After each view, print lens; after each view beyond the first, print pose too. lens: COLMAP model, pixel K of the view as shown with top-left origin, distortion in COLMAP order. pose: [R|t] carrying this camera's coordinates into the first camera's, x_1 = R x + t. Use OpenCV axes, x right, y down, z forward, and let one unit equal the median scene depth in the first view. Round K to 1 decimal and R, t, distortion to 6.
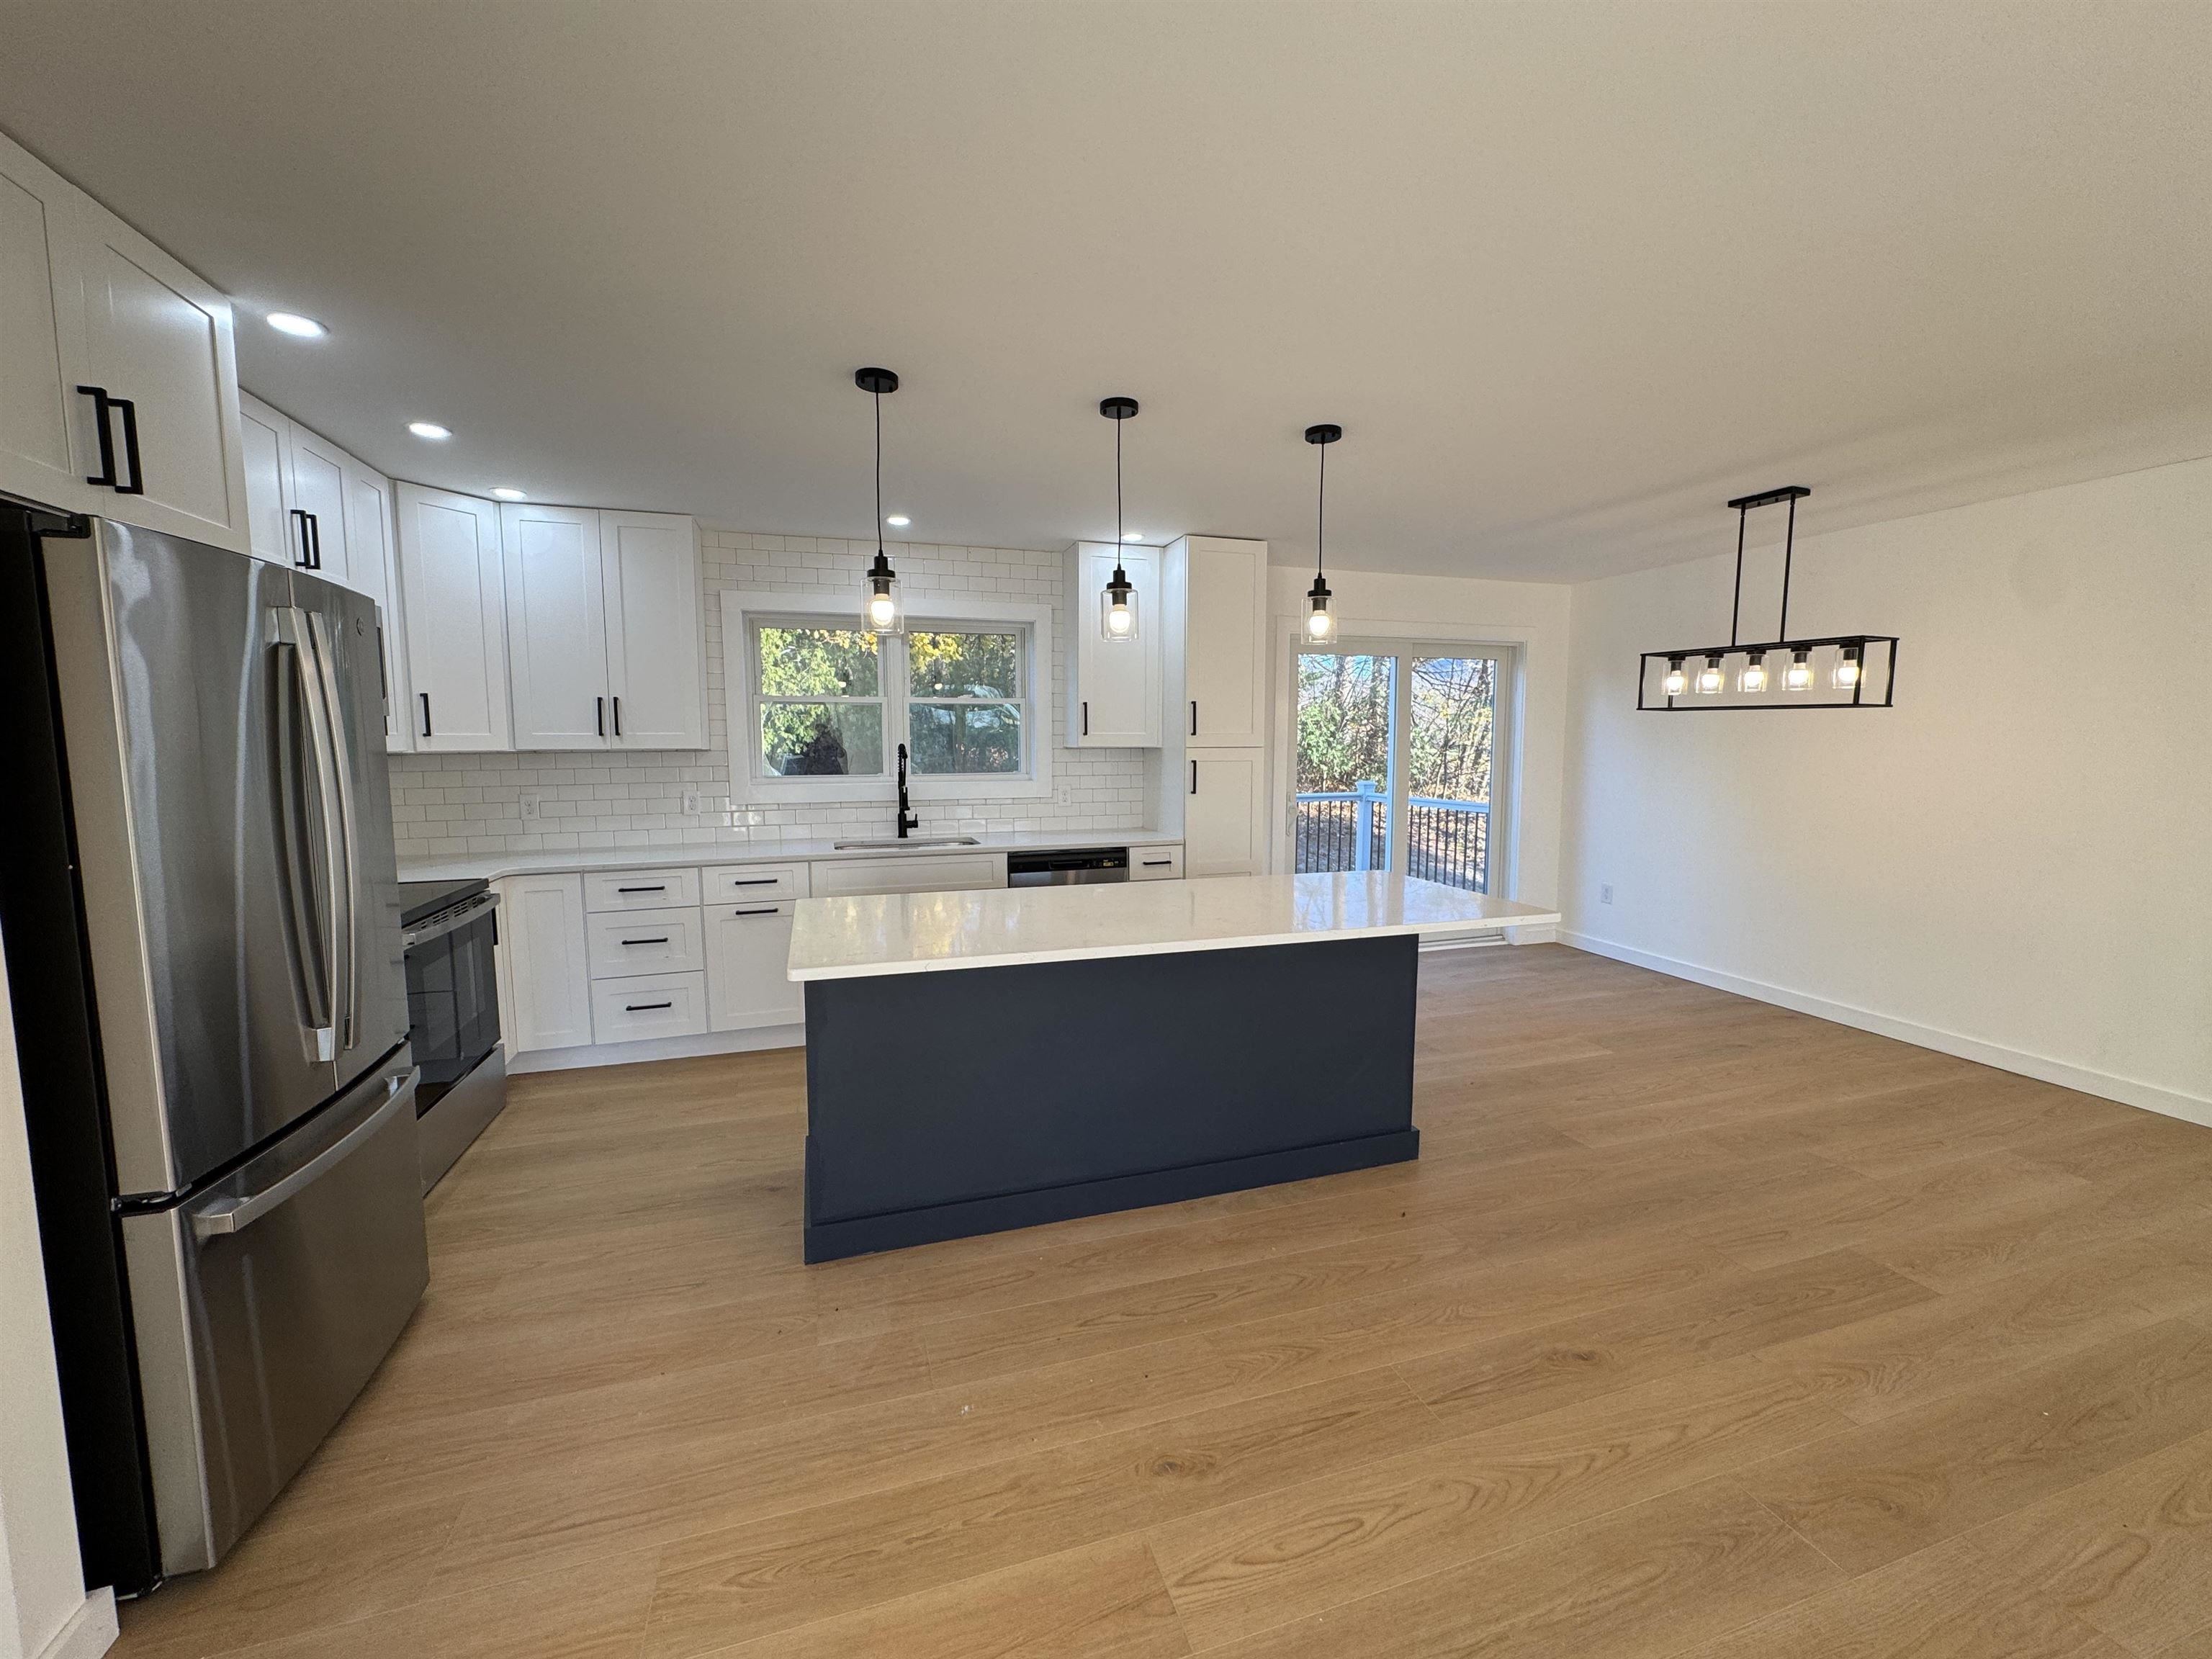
lens RADIAL K [[889.0, 0, 1102.7], [0, 889.0, 819.1], [0, 0, 1]] dist [-0.001773, 0.000533]
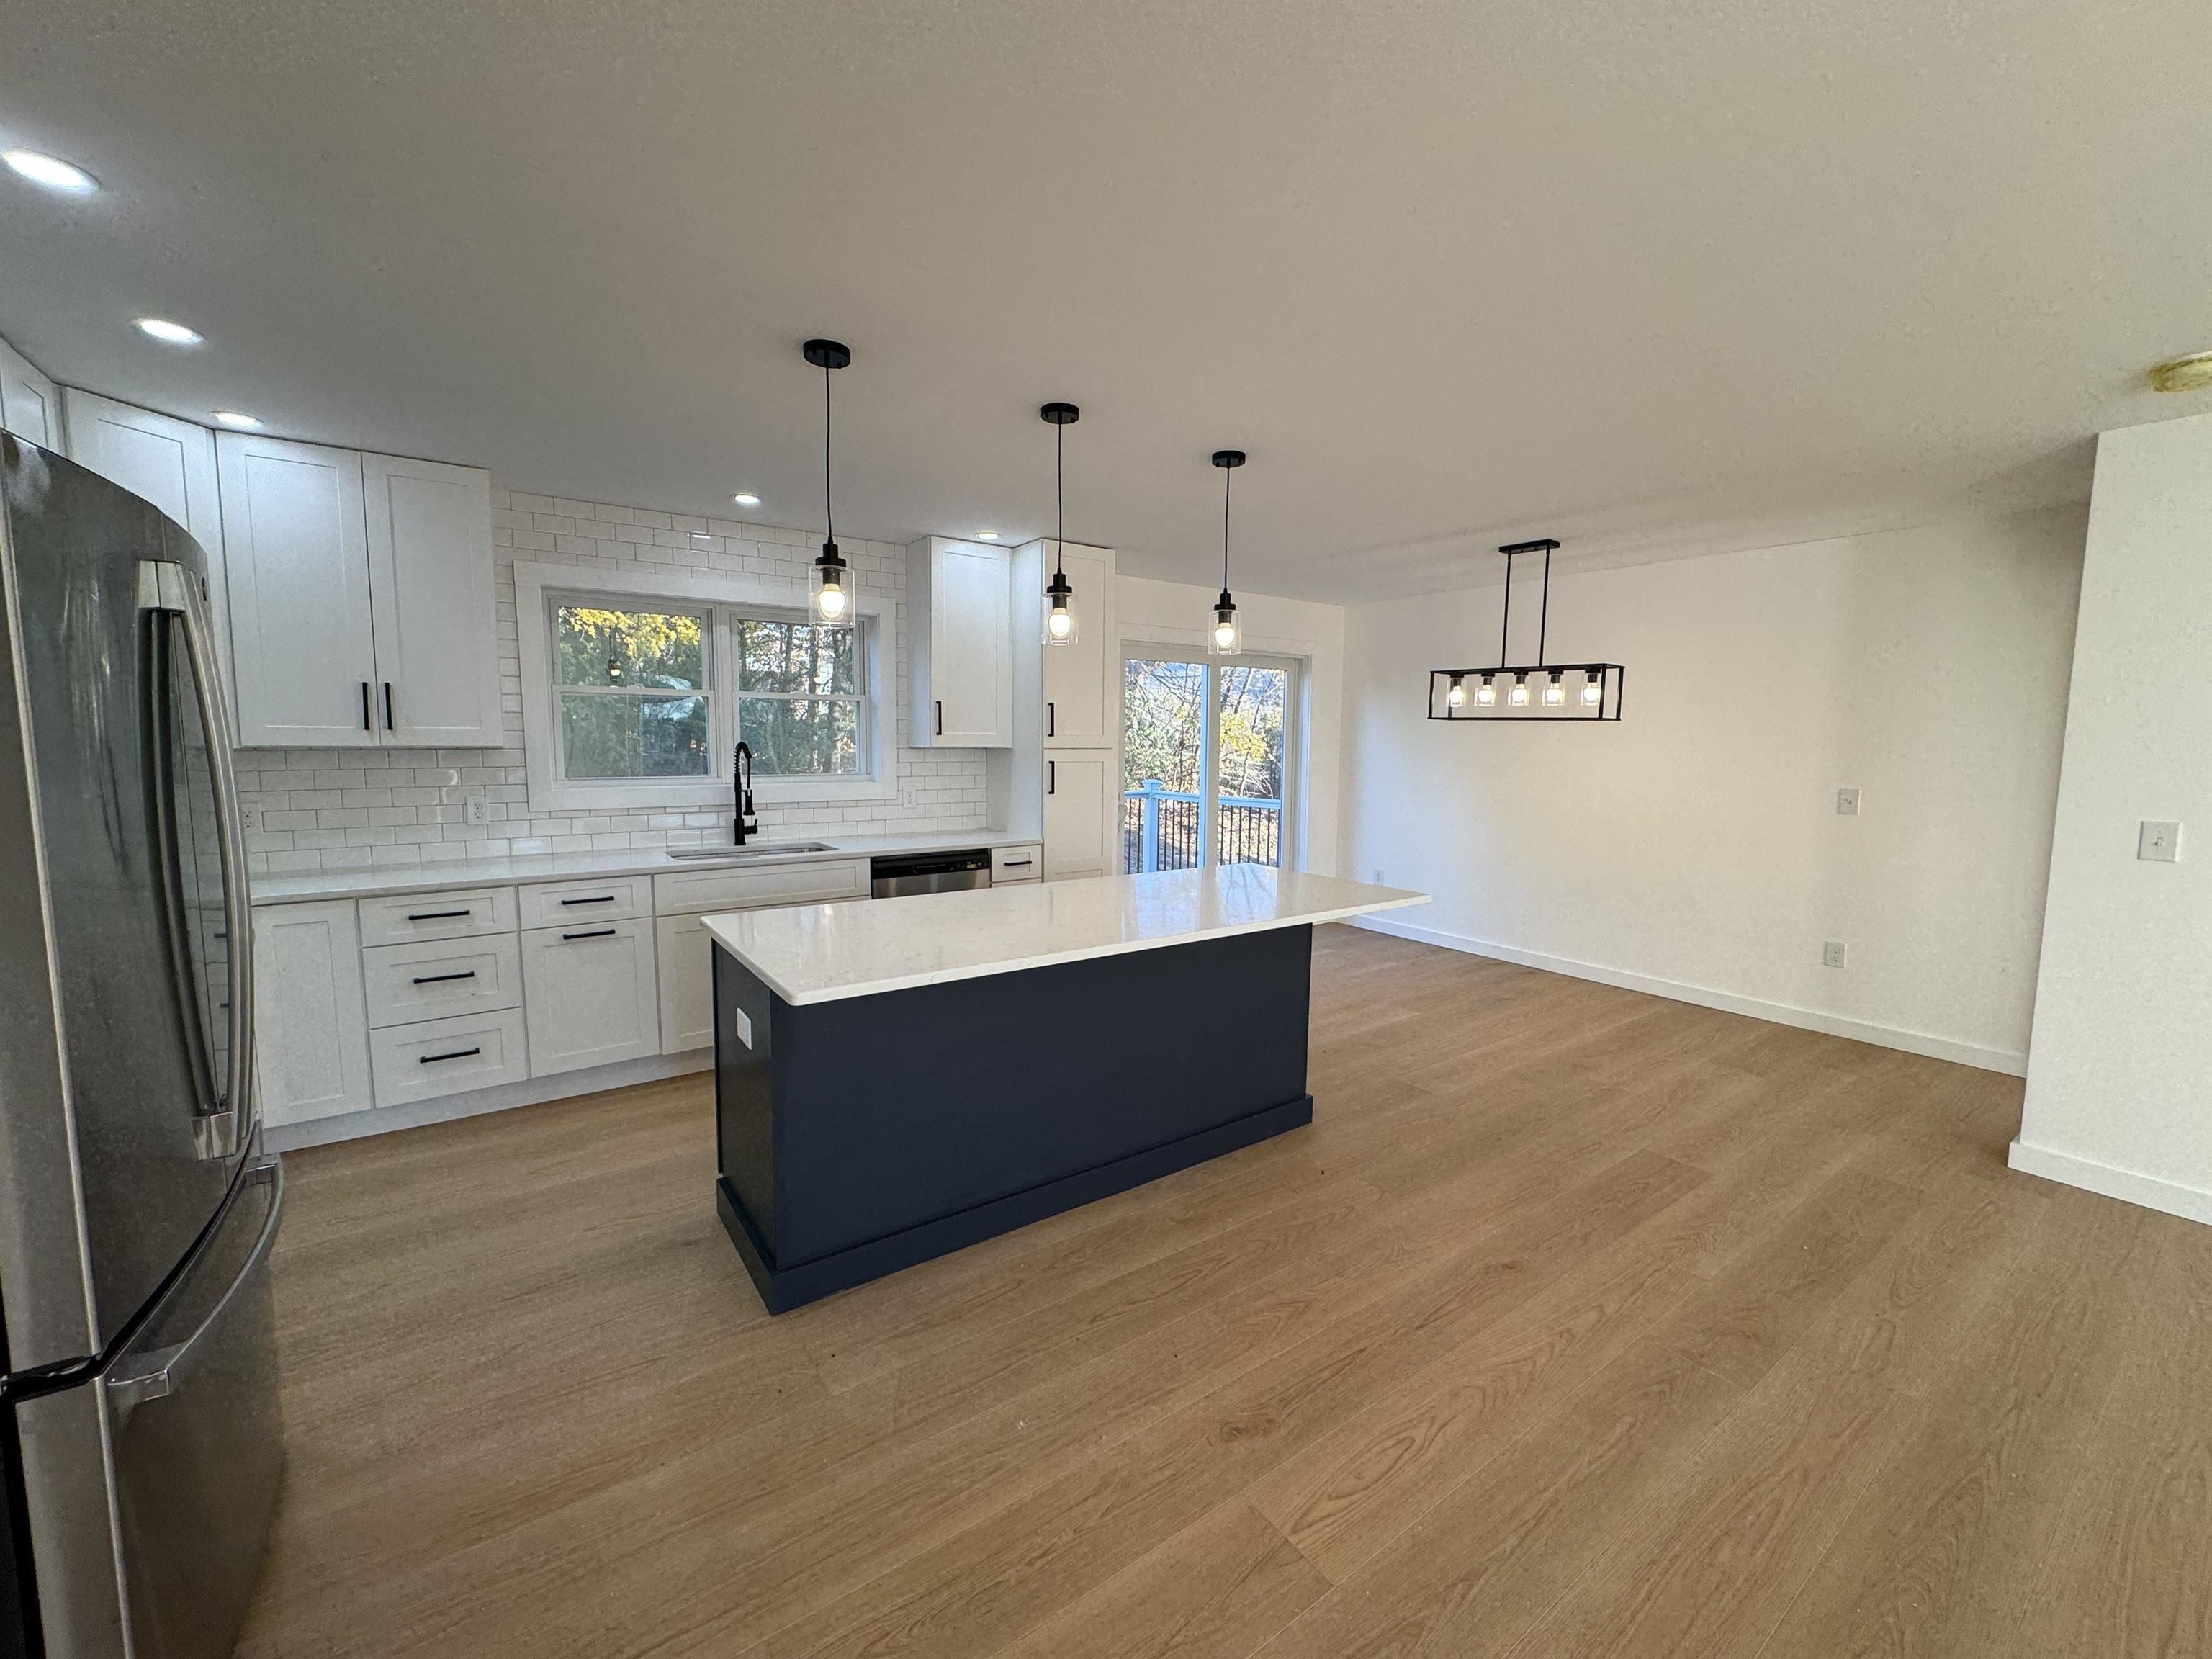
lens RADIAL K [[889.0, 0, 1104.6], [0, 889.0, 820.4], [0, 0, 1]] dist [-0.001773, 0.000533]
pose [[0.952443, -0.018193, 0.304175, -0.222225], [0.017068, 0.999834, 0.006356, -0.005974], [-0.304240, -0.000862, 0.952595, 0.021899]]
